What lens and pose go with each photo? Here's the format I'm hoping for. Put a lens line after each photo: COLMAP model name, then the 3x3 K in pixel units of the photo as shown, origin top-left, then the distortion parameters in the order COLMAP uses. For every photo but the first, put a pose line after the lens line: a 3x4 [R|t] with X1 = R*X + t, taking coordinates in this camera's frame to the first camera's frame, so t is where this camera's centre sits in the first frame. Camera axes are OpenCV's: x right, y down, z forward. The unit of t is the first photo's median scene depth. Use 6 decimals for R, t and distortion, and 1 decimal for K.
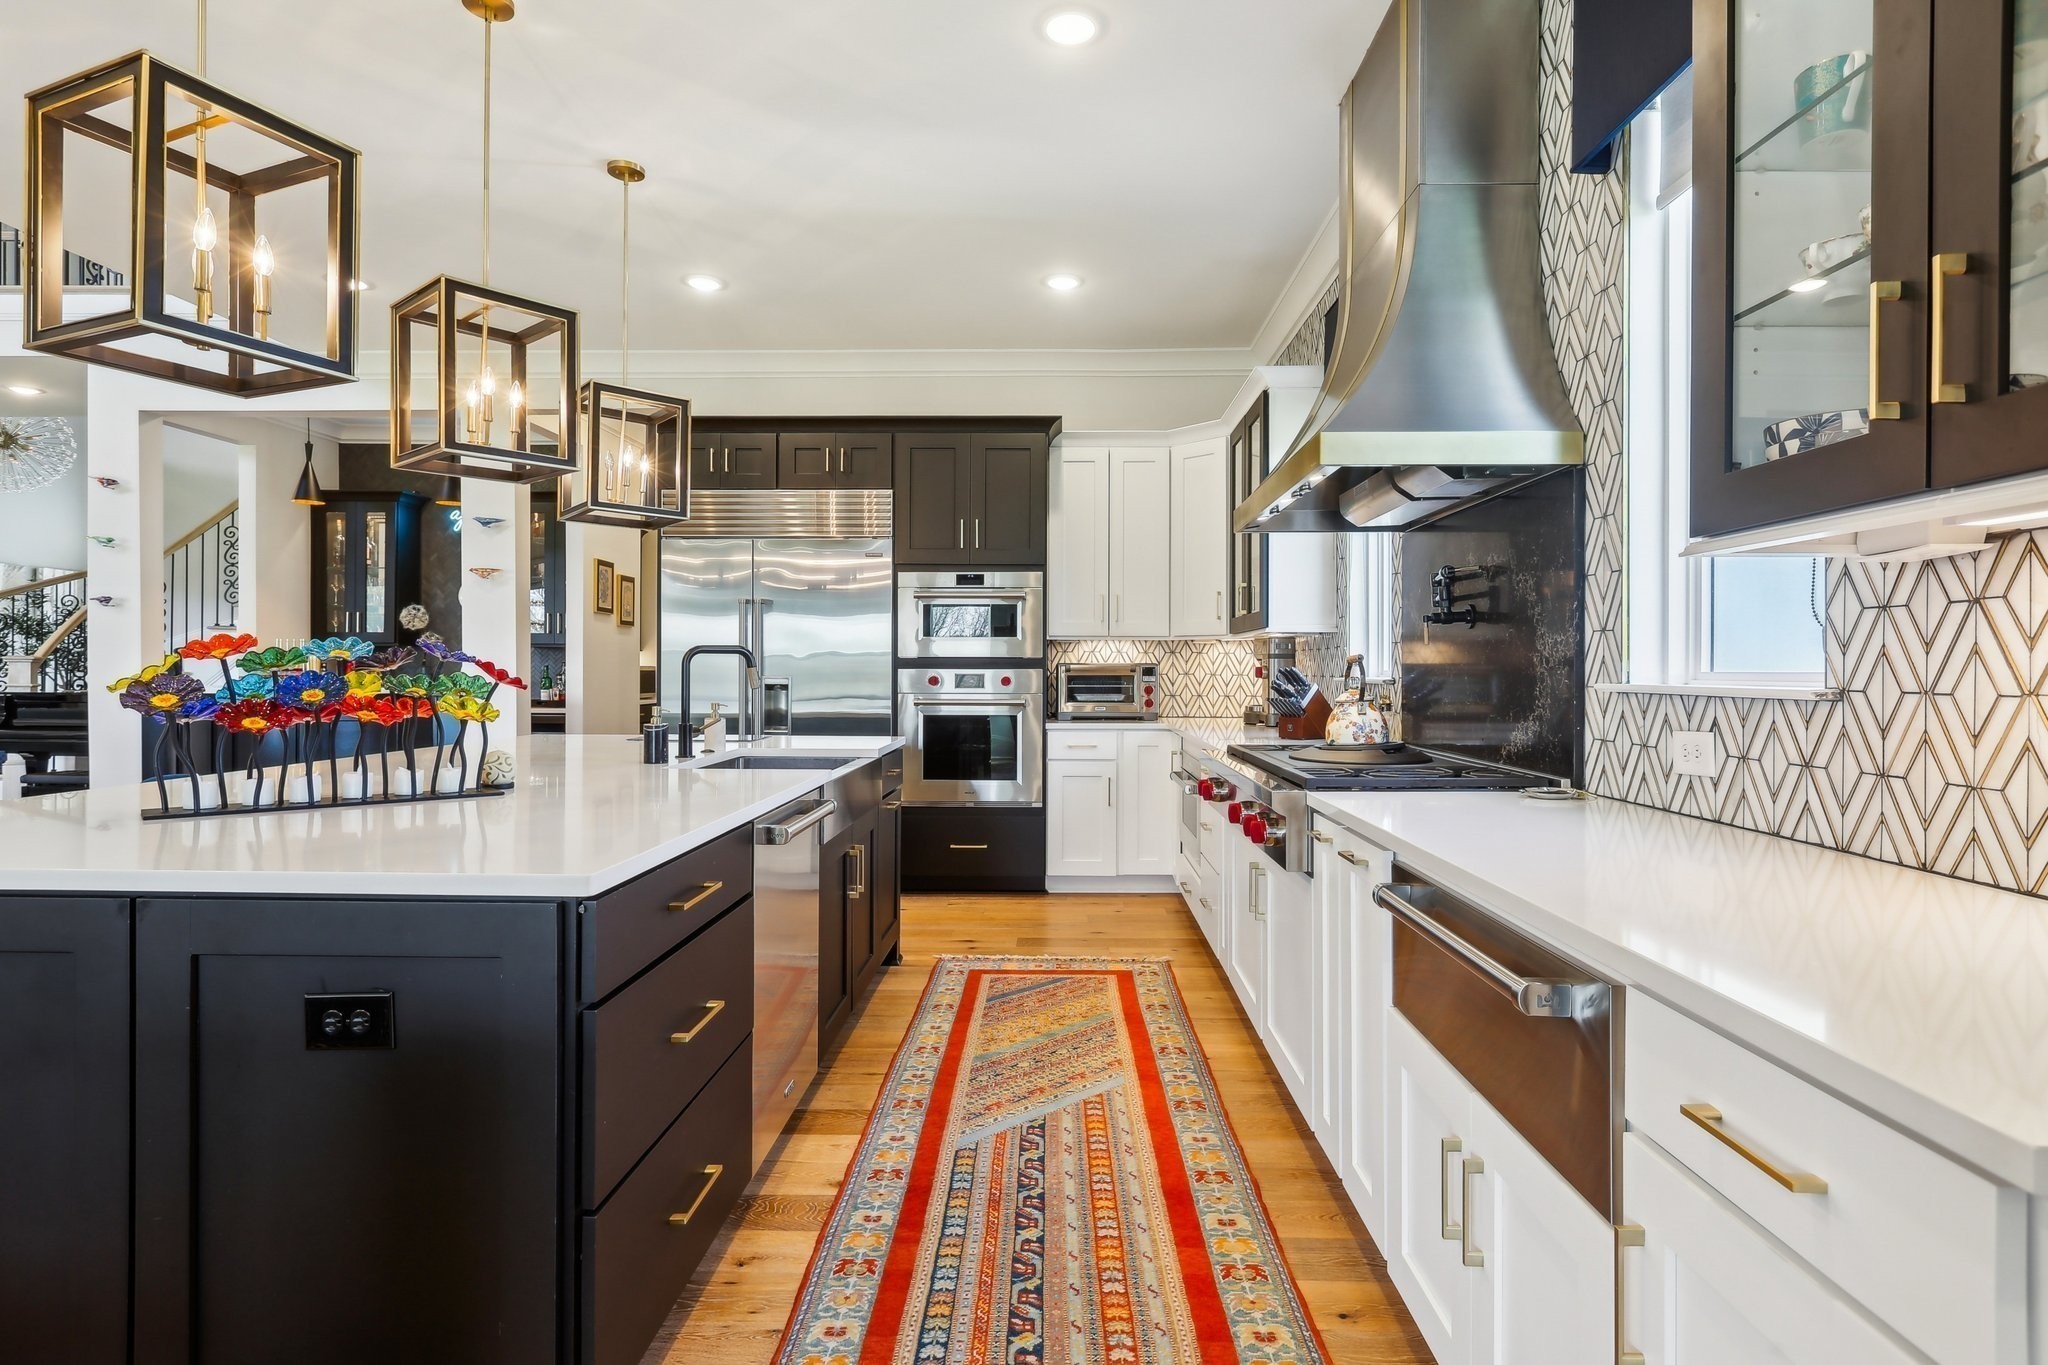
lens RADIAL K [[1038.8, 0, 1041.5], [0, 1038.8, 674.5], [0, 0, 1]] dist [0.000154, 0.000138]
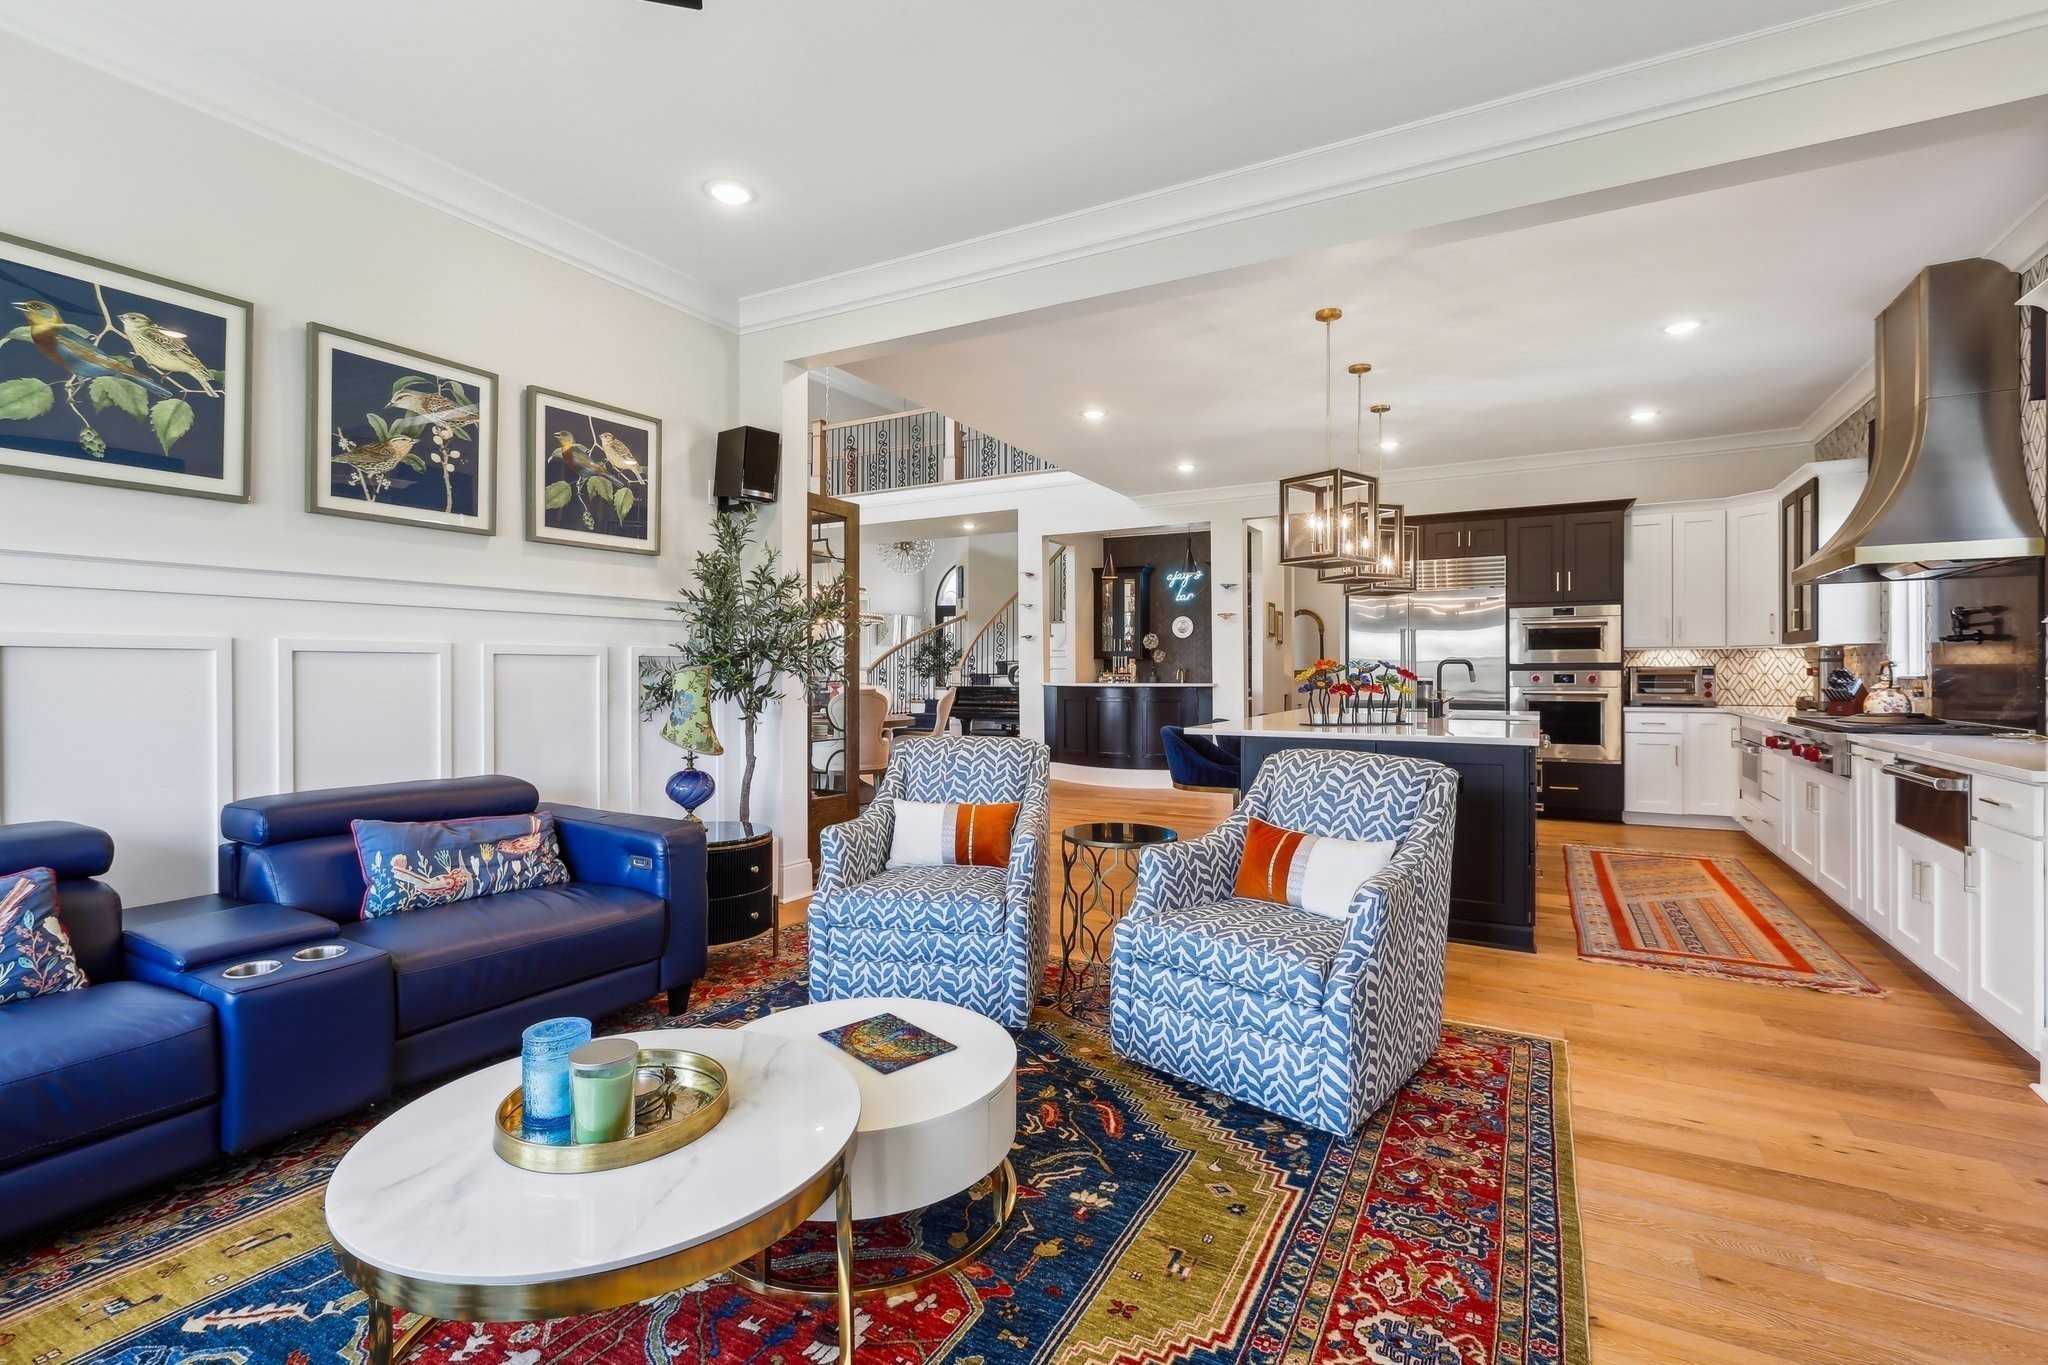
lens RADIAL K [[920.7, 0, 1026.1], [0, 920.7, 676.7], [0, 0, 1]] dist [-0.000135, -0.000364]
pose [[0.880491, -0.003497, -0.474051, -0.158321], [0.003603, 0.999993, -0.000684, 0.001632], [0.474050, -0.001106, 0.880497, -0.707159]]
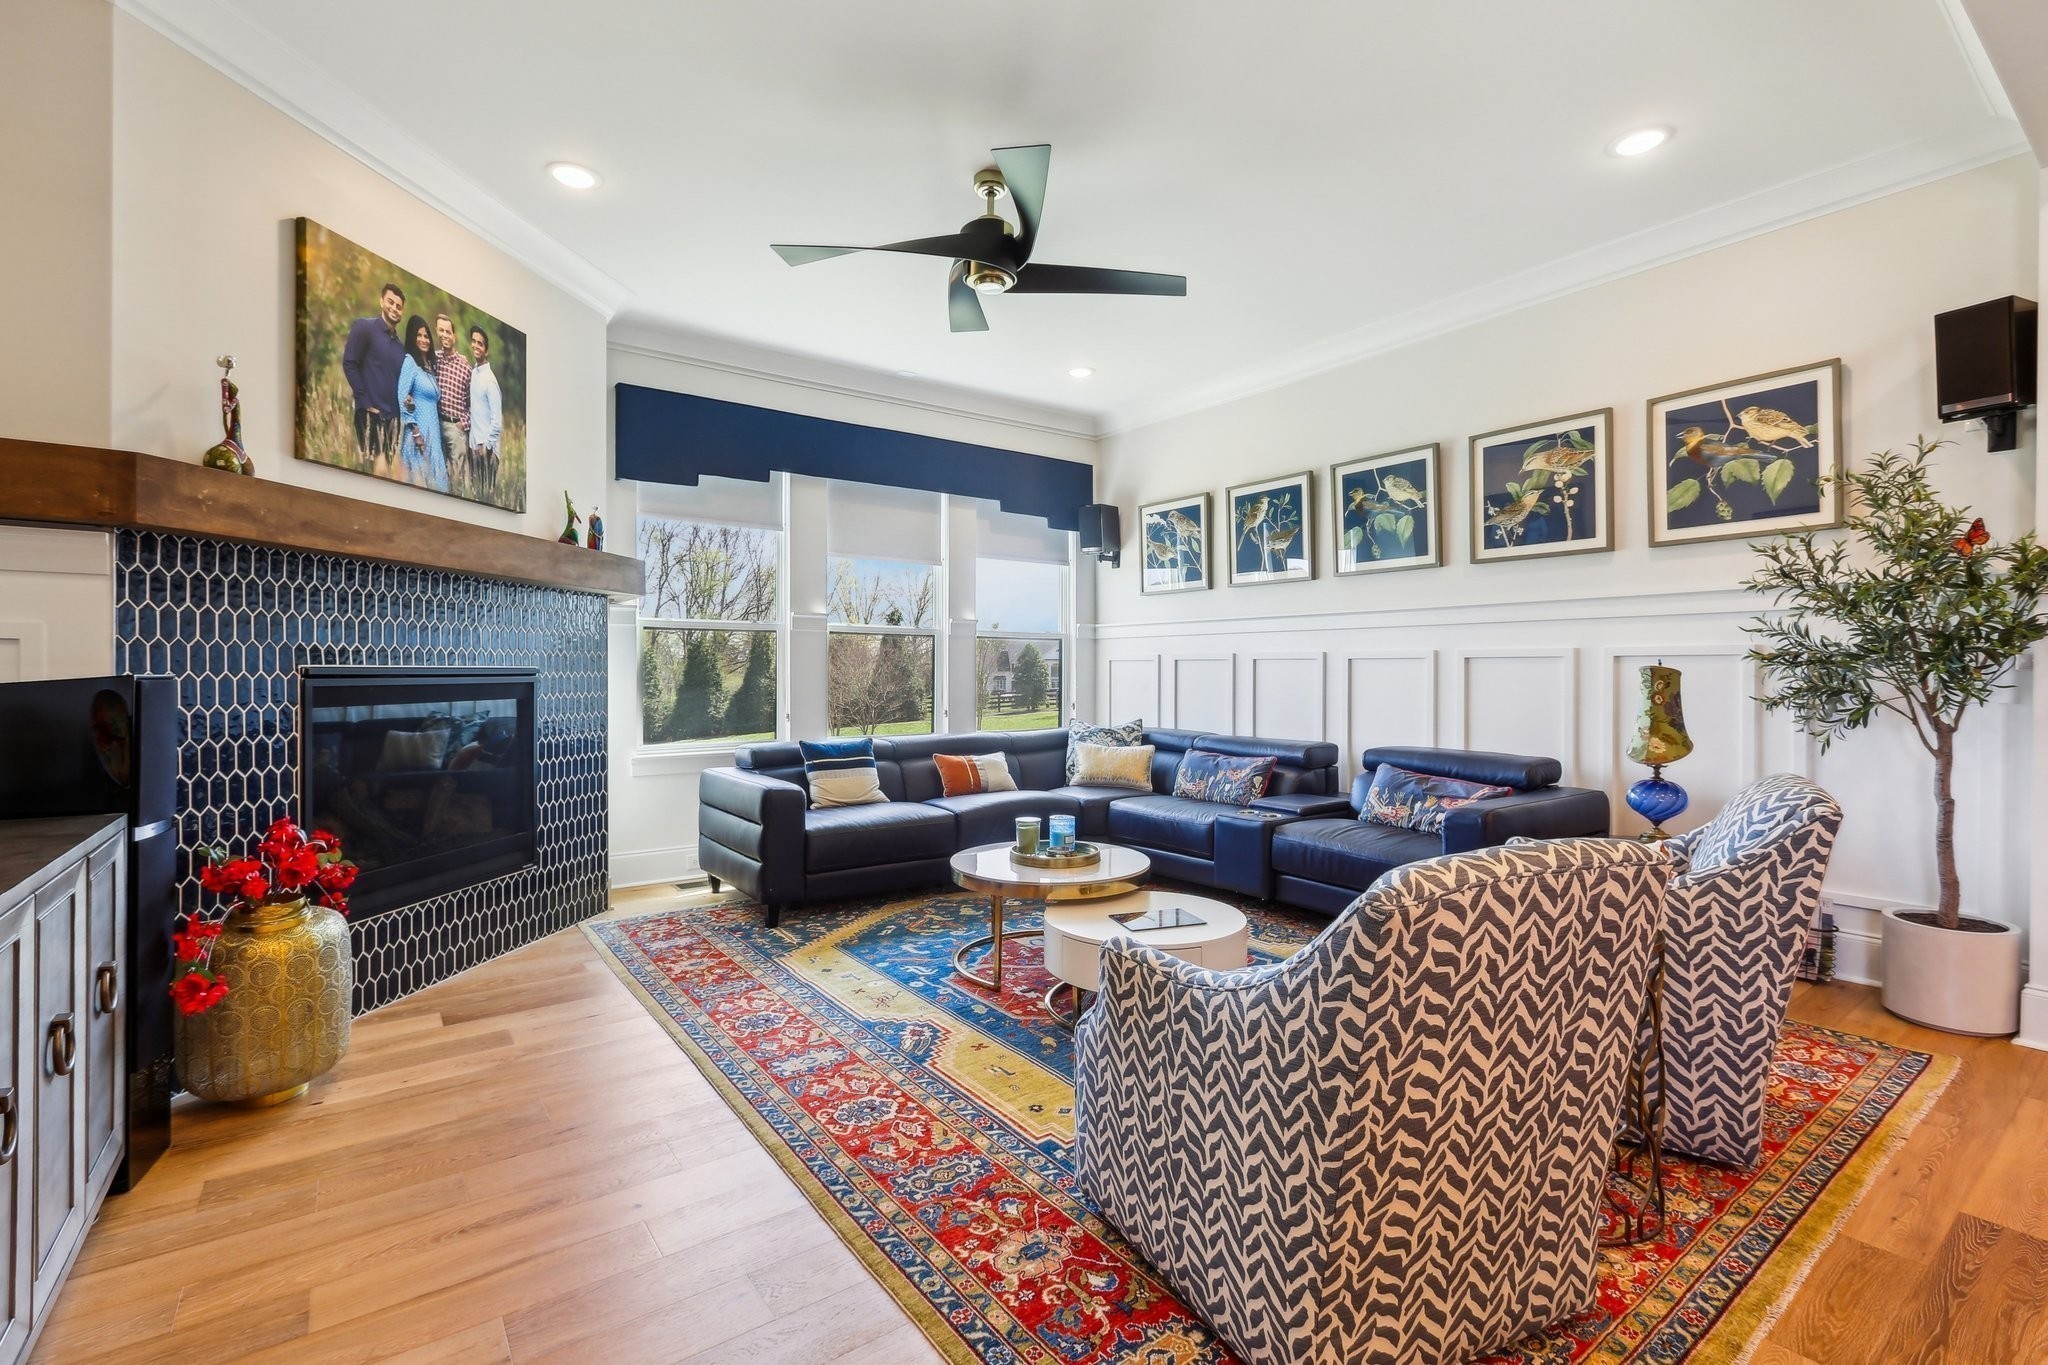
lens RADIAL K [[913.5, 0, 1024.0], [0, 913.5, 682.5], [0, 0, 1]] dist [0.000186, 0.000496]
pose [[-0.799204, -0.001481, -0.601058, 0.069642], [-0.011292, 0.999857, 0.012550, 0.000439], [0.600954, 0.016817, -0.799107, 0.233810]]
